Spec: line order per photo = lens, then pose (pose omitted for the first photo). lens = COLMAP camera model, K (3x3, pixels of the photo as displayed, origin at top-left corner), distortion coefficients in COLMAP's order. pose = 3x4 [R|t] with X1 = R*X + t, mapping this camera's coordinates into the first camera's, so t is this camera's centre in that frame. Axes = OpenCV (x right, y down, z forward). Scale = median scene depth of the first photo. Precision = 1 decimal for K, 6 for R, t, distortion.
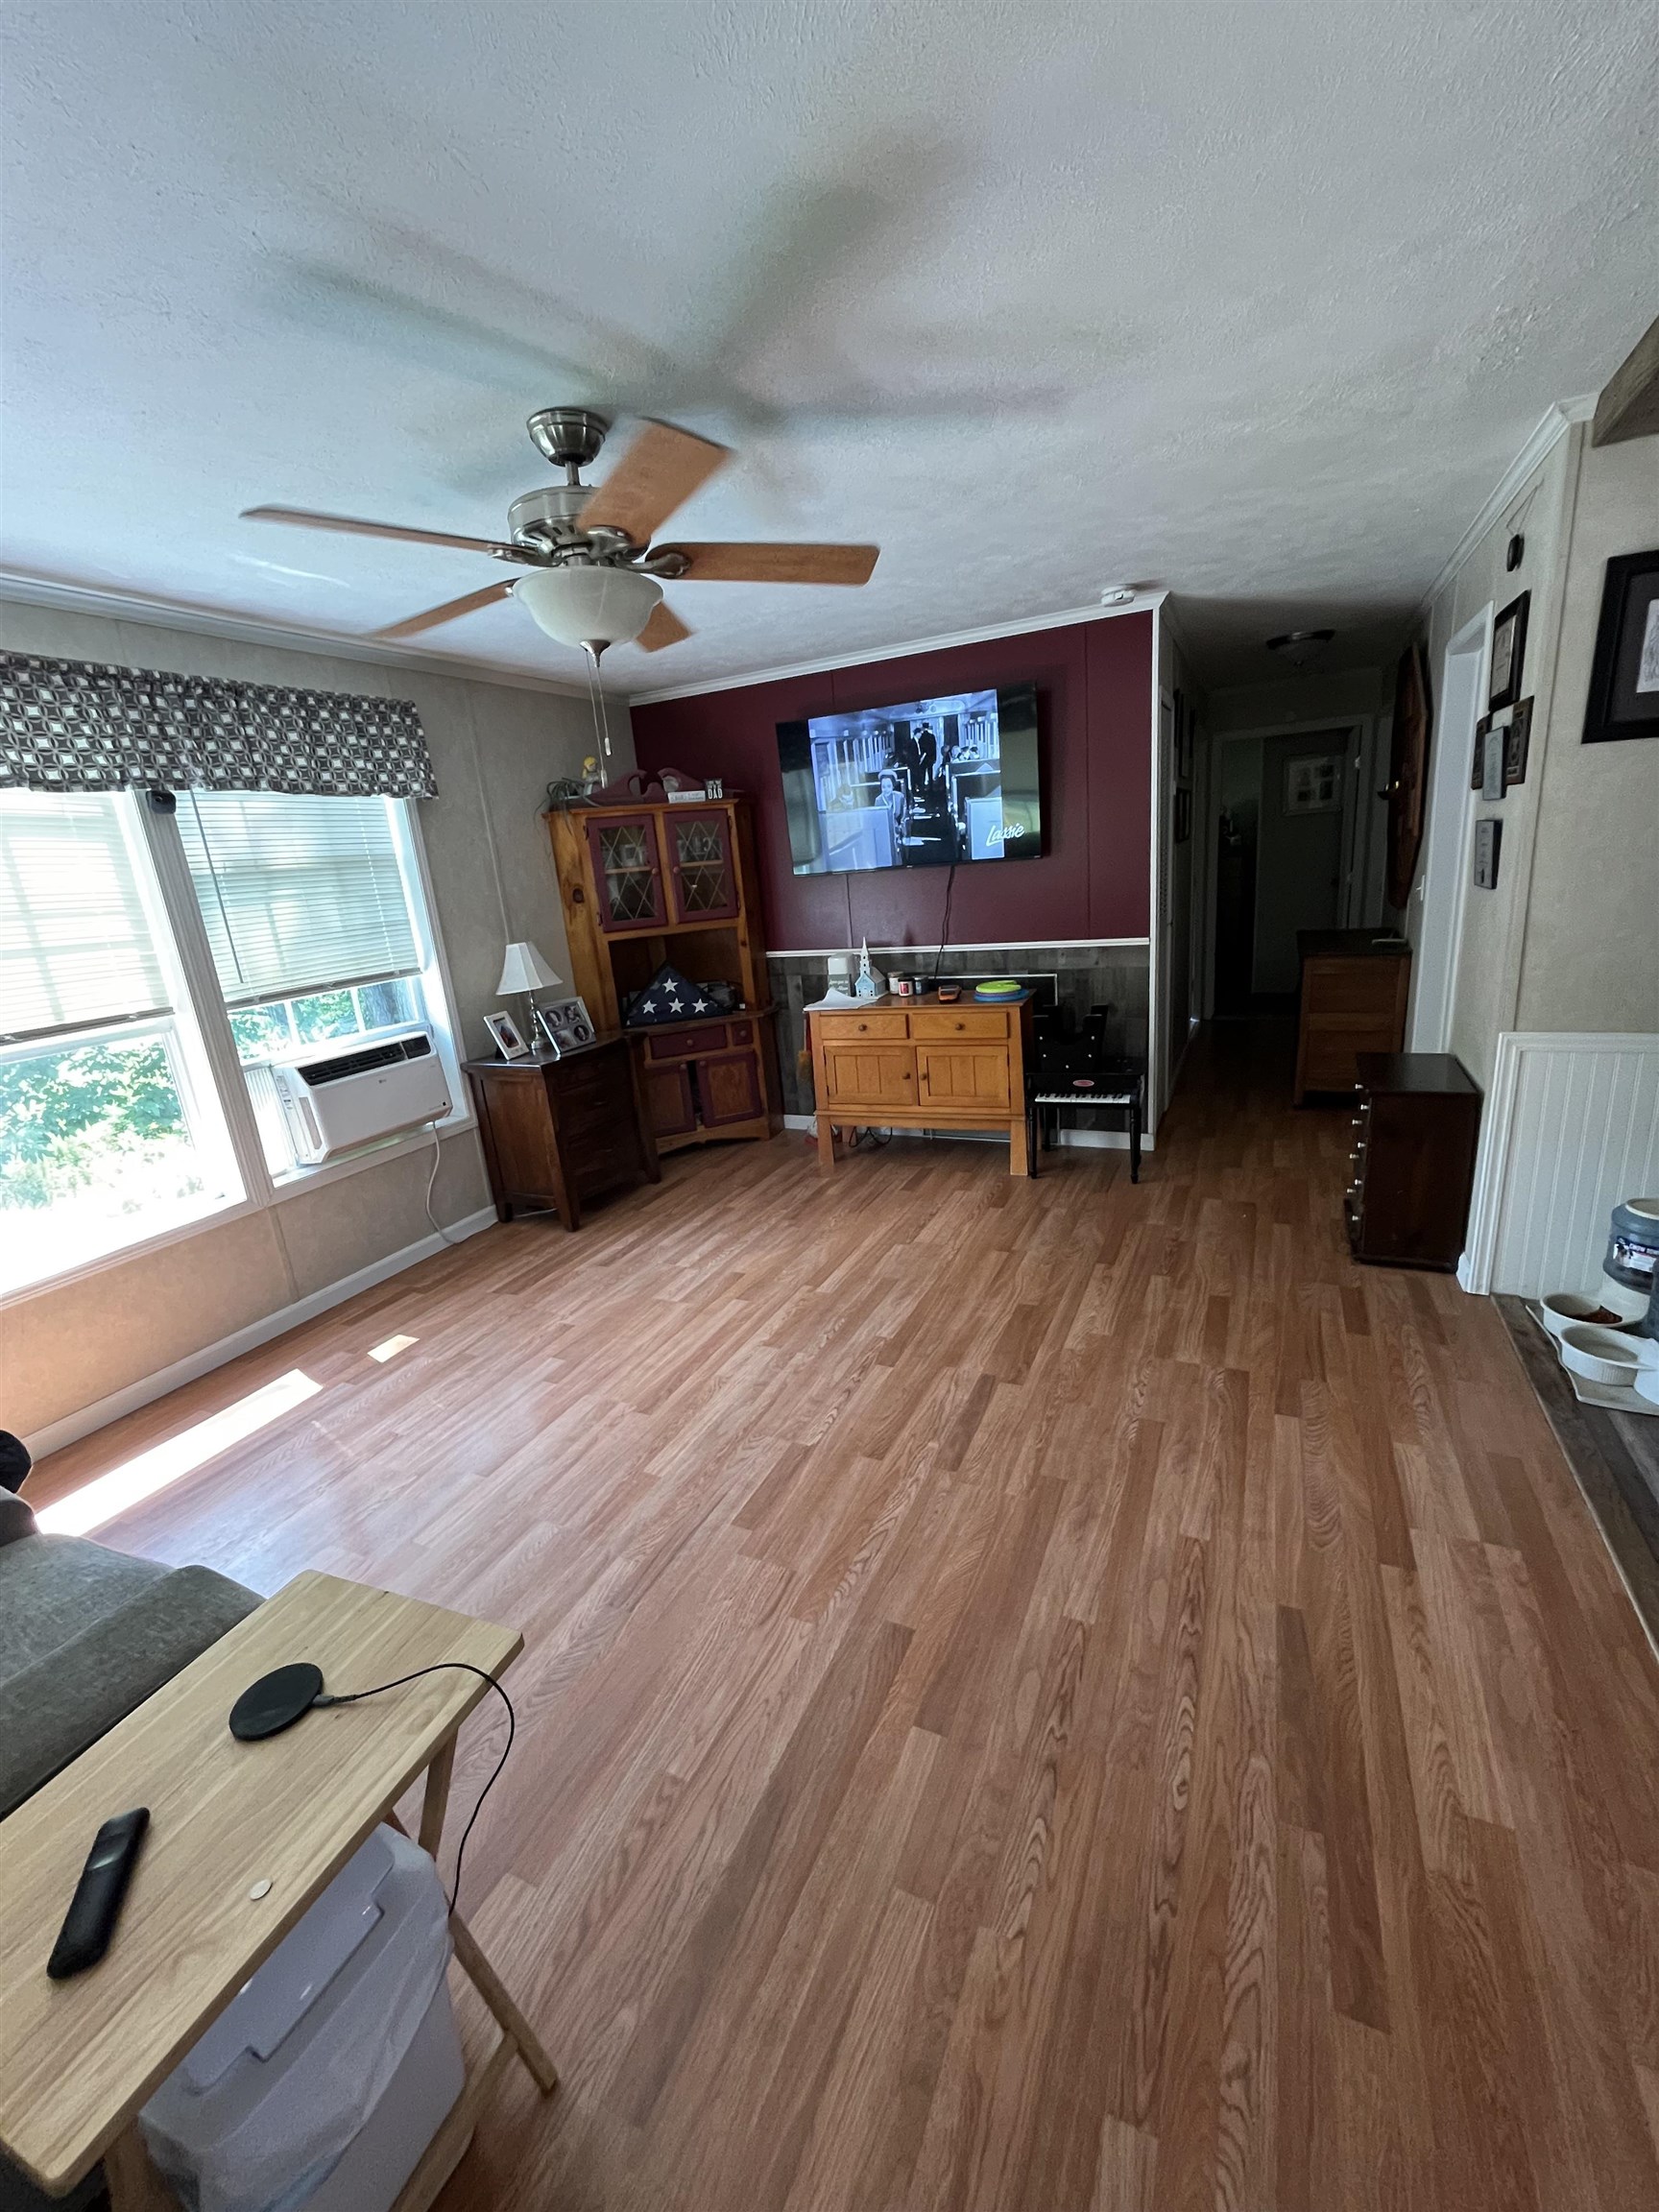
lens RADIAL K [[890.5, 0, 832.7], [0, 890.5, 1104.0], [0, 0, 1]] dist [-0.002284, -0.000141]
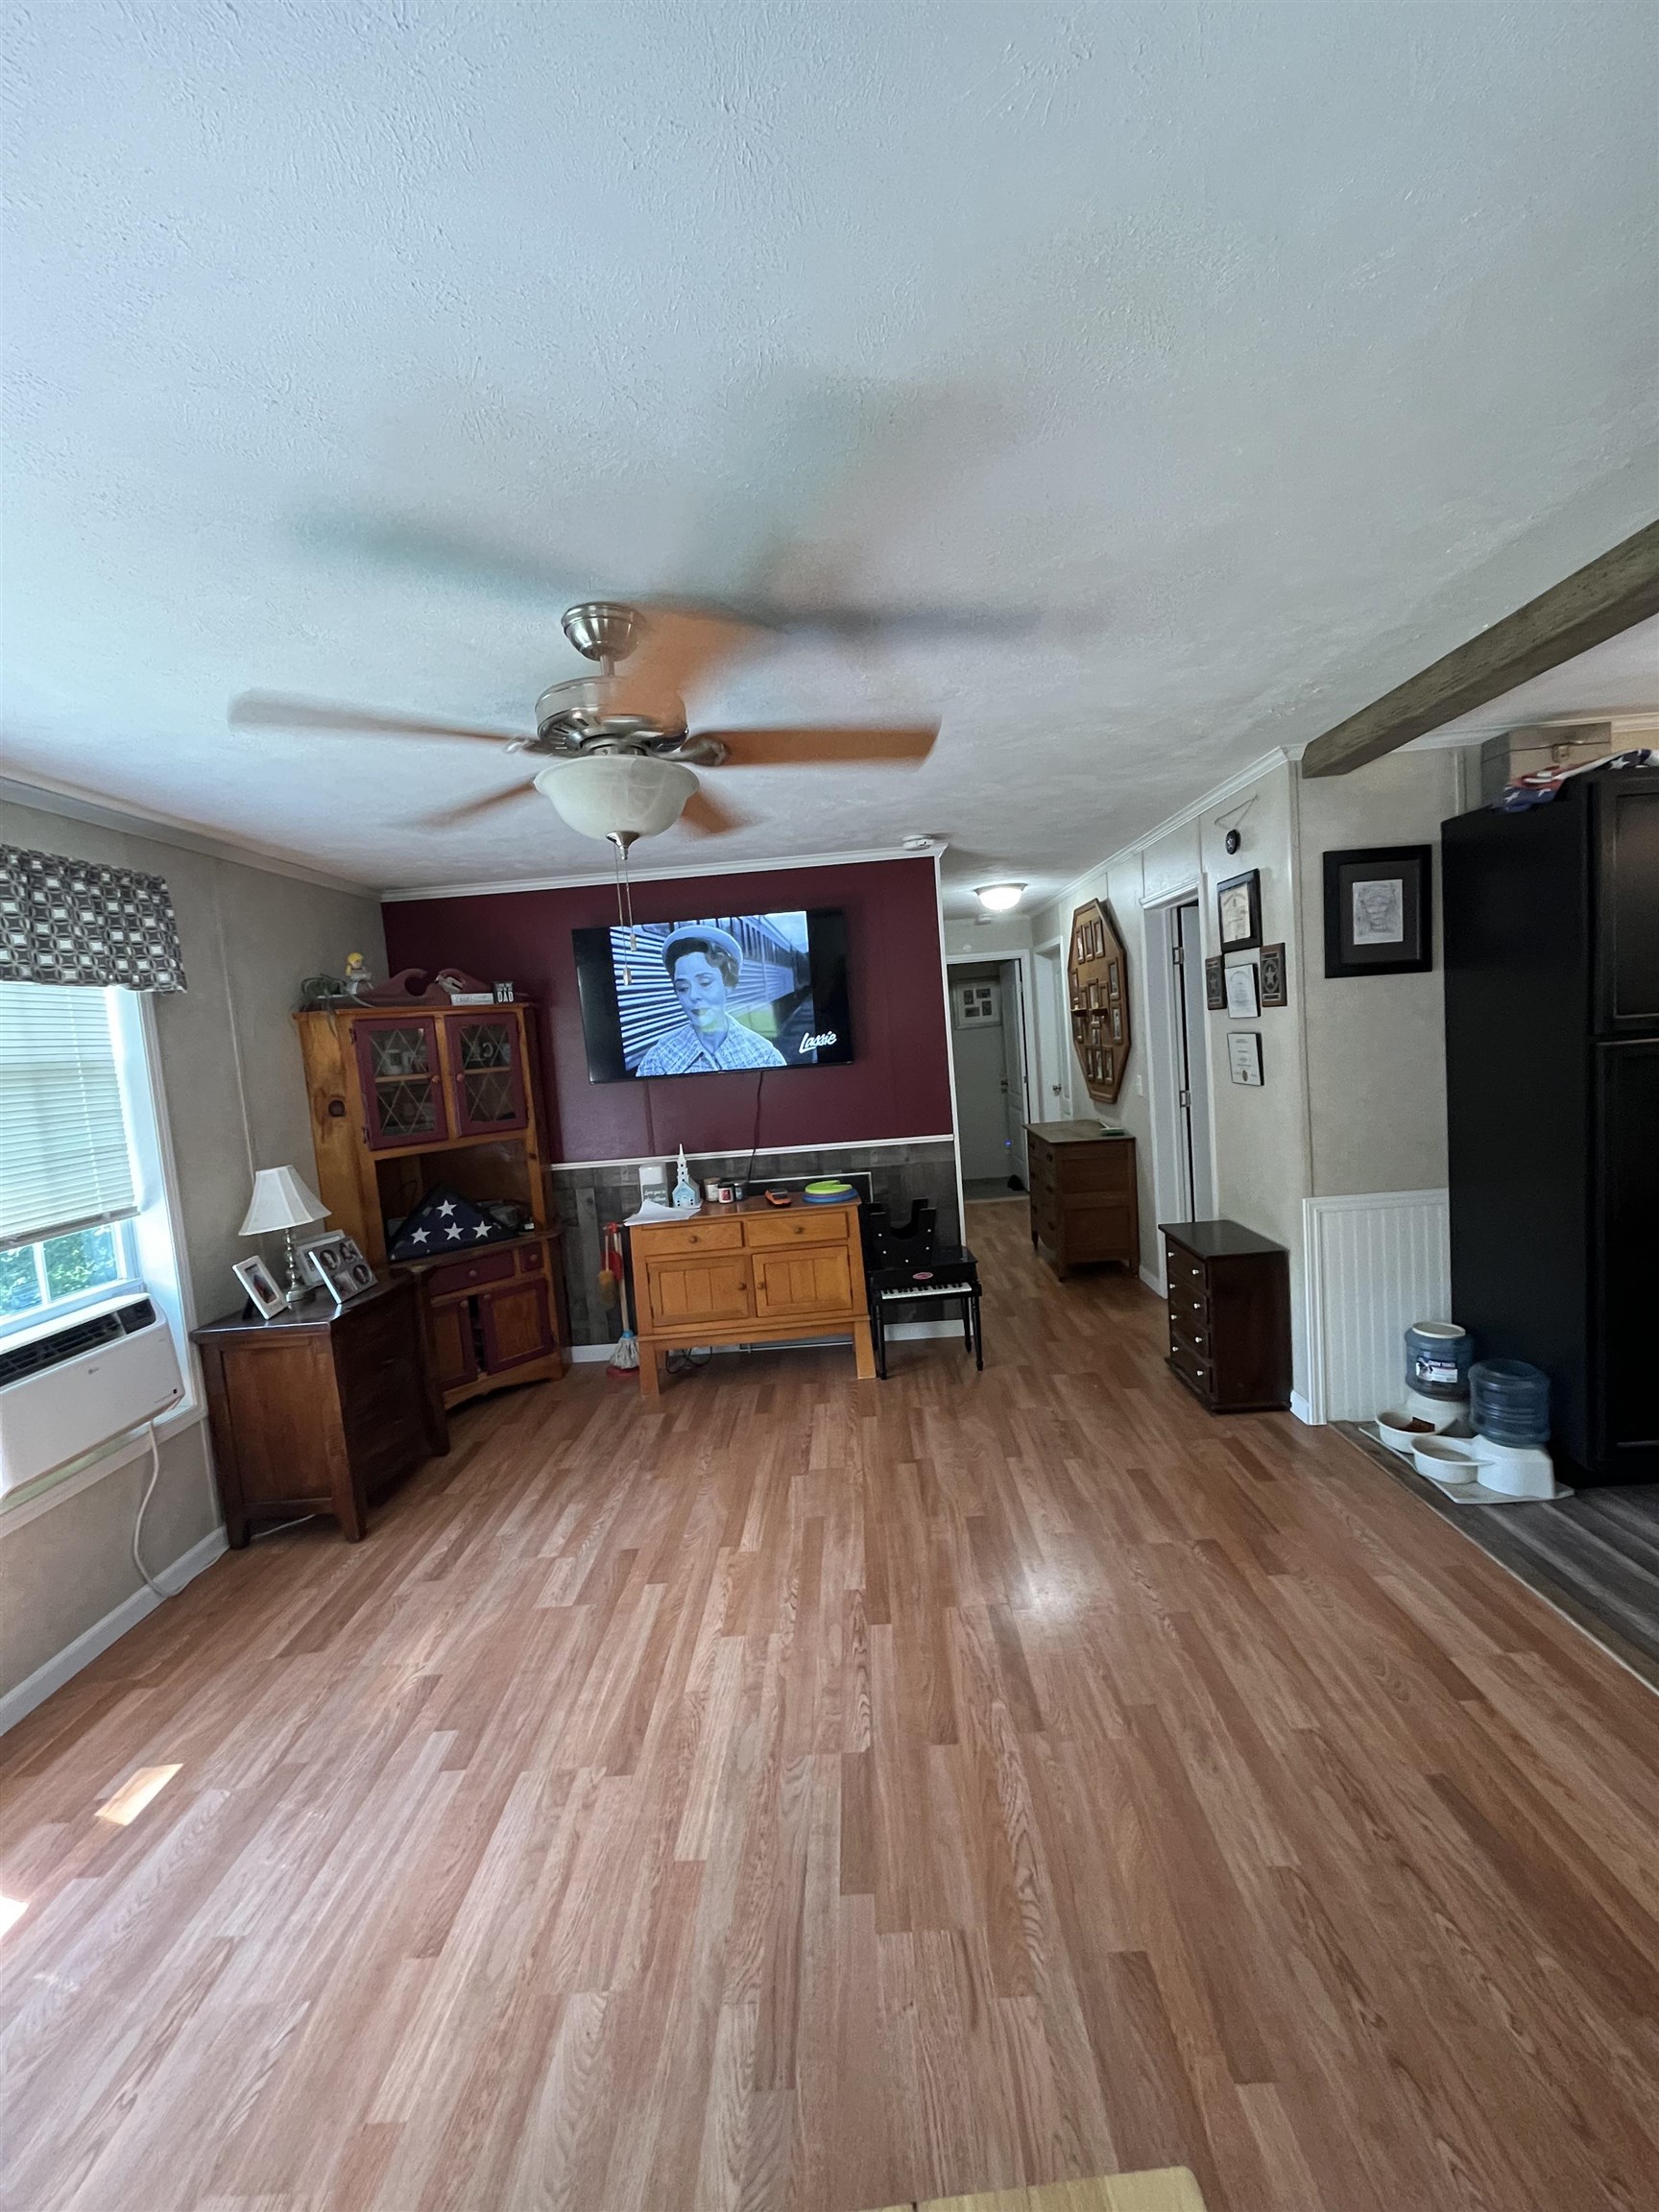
lens RADIAL K [[890.5, 0, 832.7], [0, 890.5, 1104.0], [0, 0, 1]] dist [-0.002284, -0.000141]
pose [[0.913710, -0.021127, 0.405817, -0.247662], [0.111389, 0.973419, -0.200119, -0.024750], [-0.390802, 0.228055, 0.891776, 0.094001]]
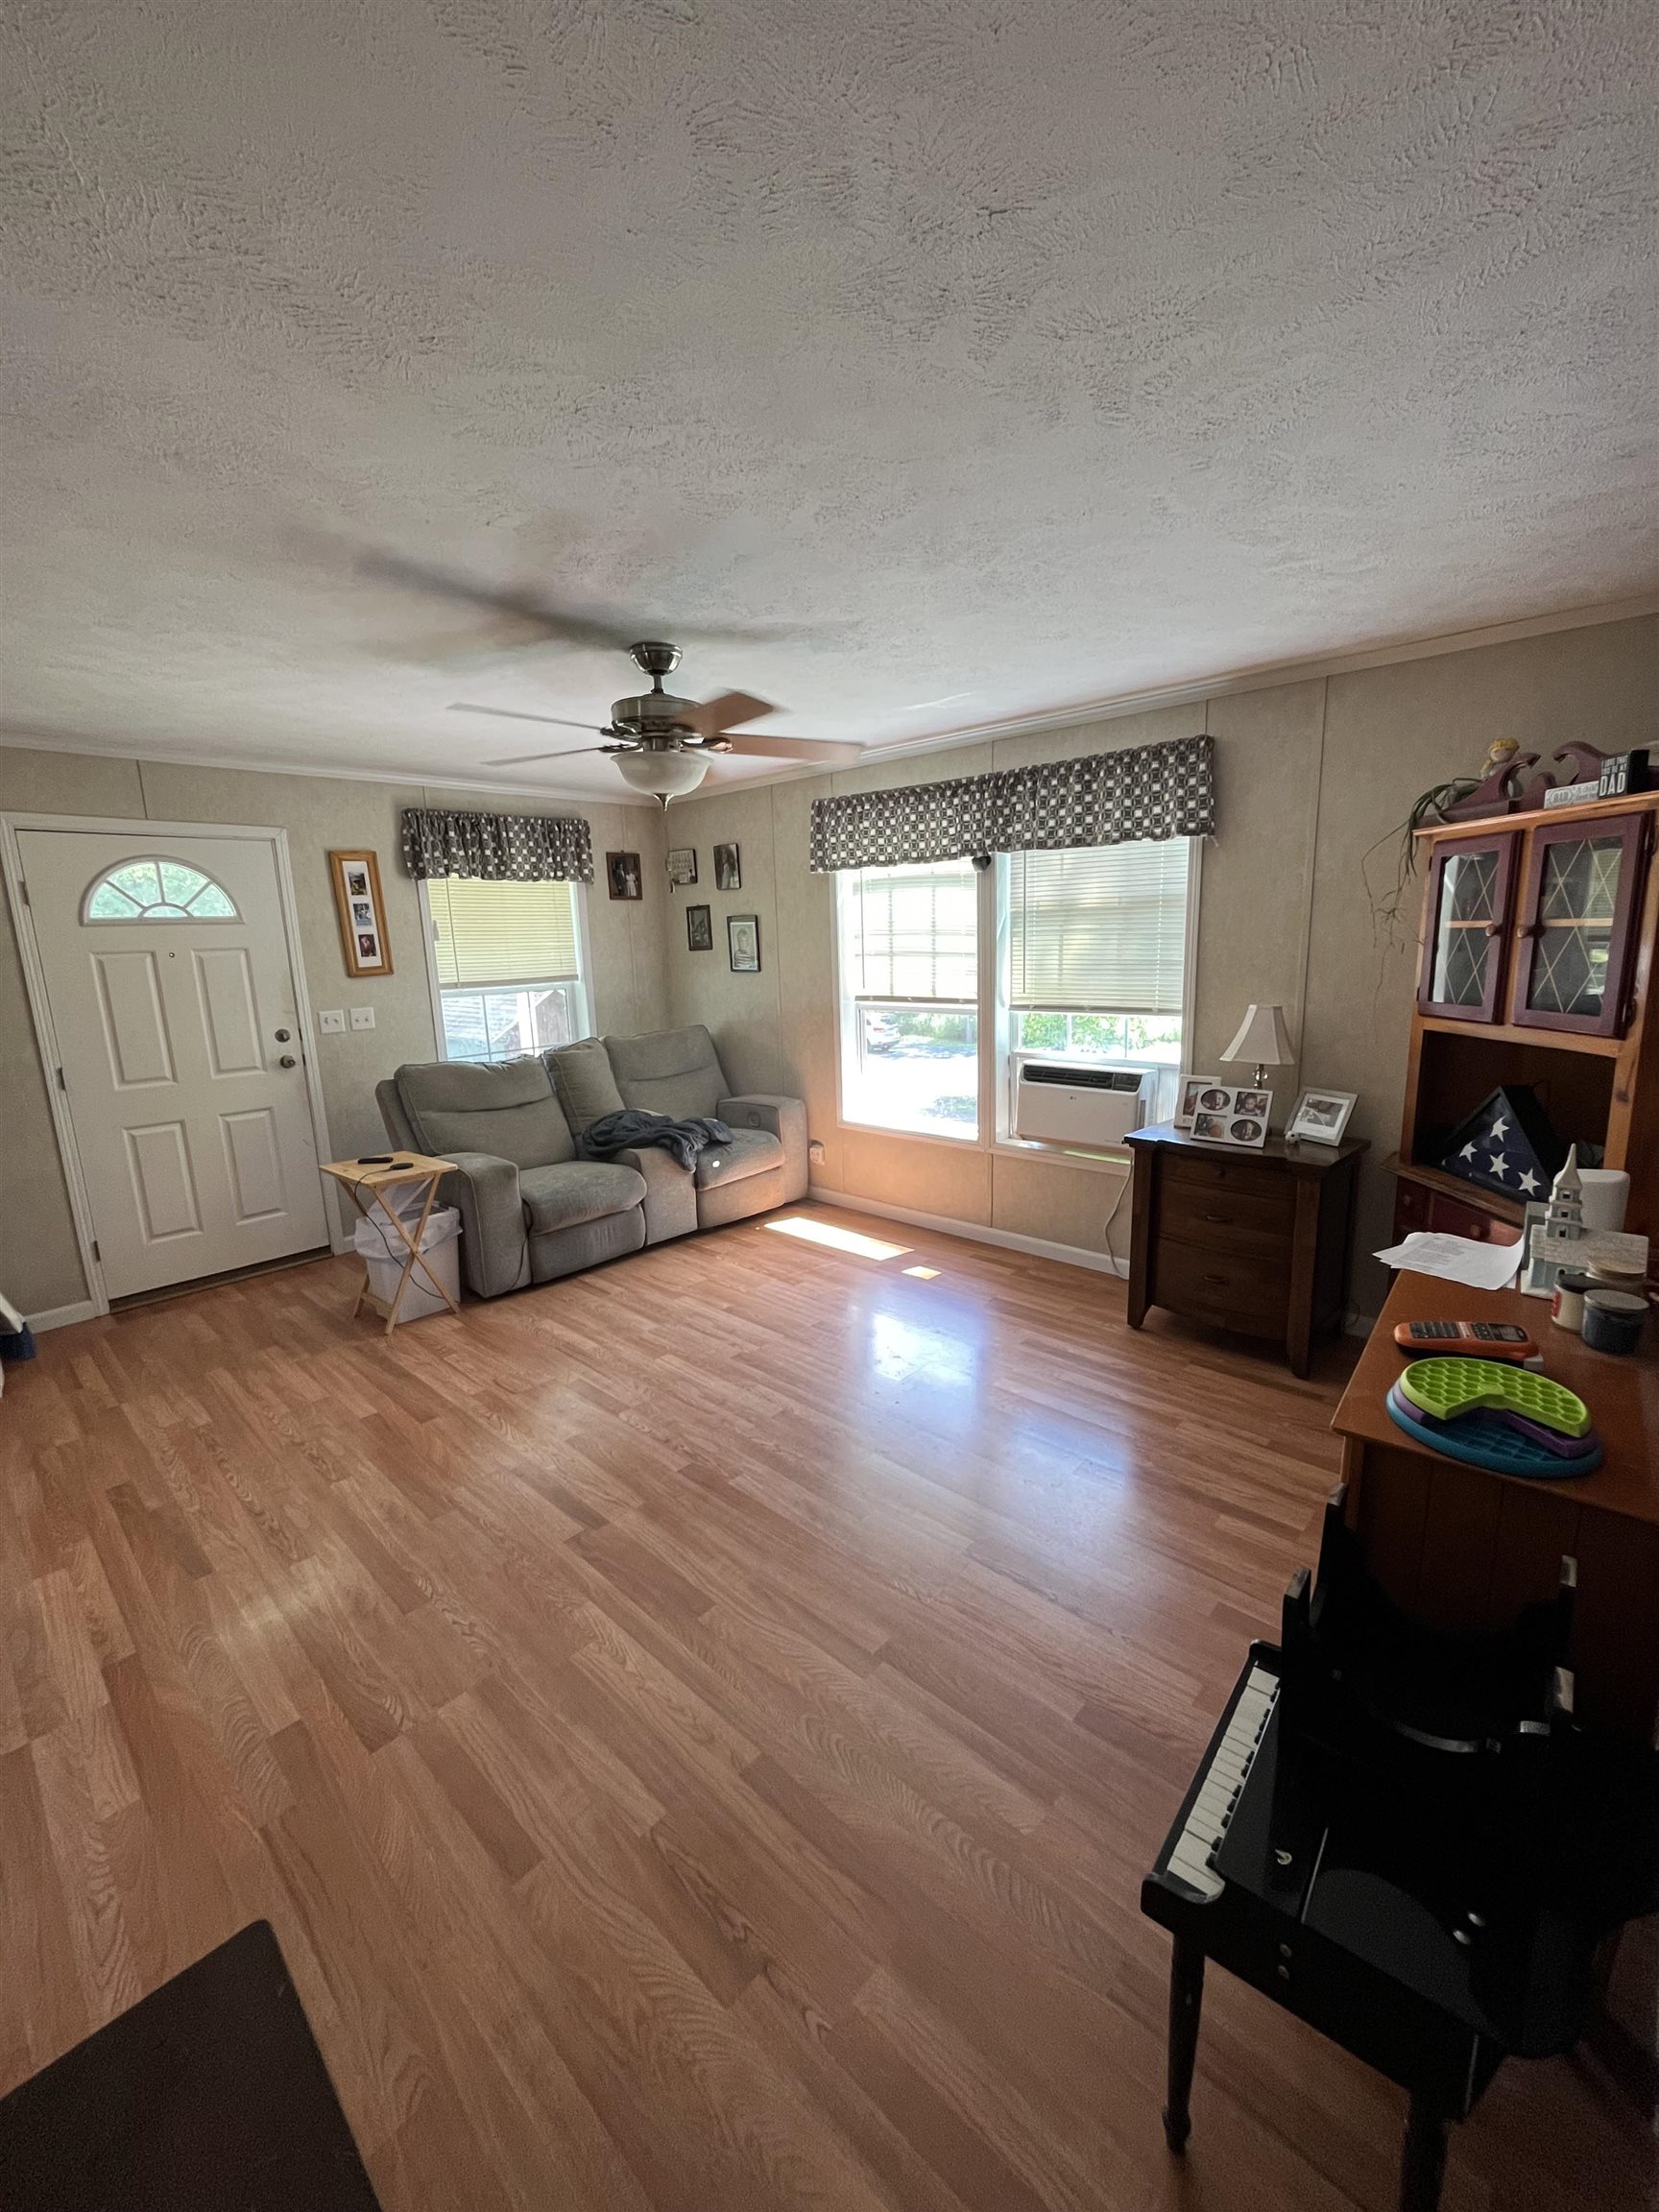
lens RADIAL K [[890.5, 0, 832.7], [0, 890.5, 1104.0], [0, 0, 1]] dist [-0.002284, -0.000141]
pose [[-0.299706, 0.273131, -0.914098, 0.603603], [-0.201913, 0.918278, 0.340582, -0.334412], [0.932420, 0.286643, -0.220064, 0.948768]]
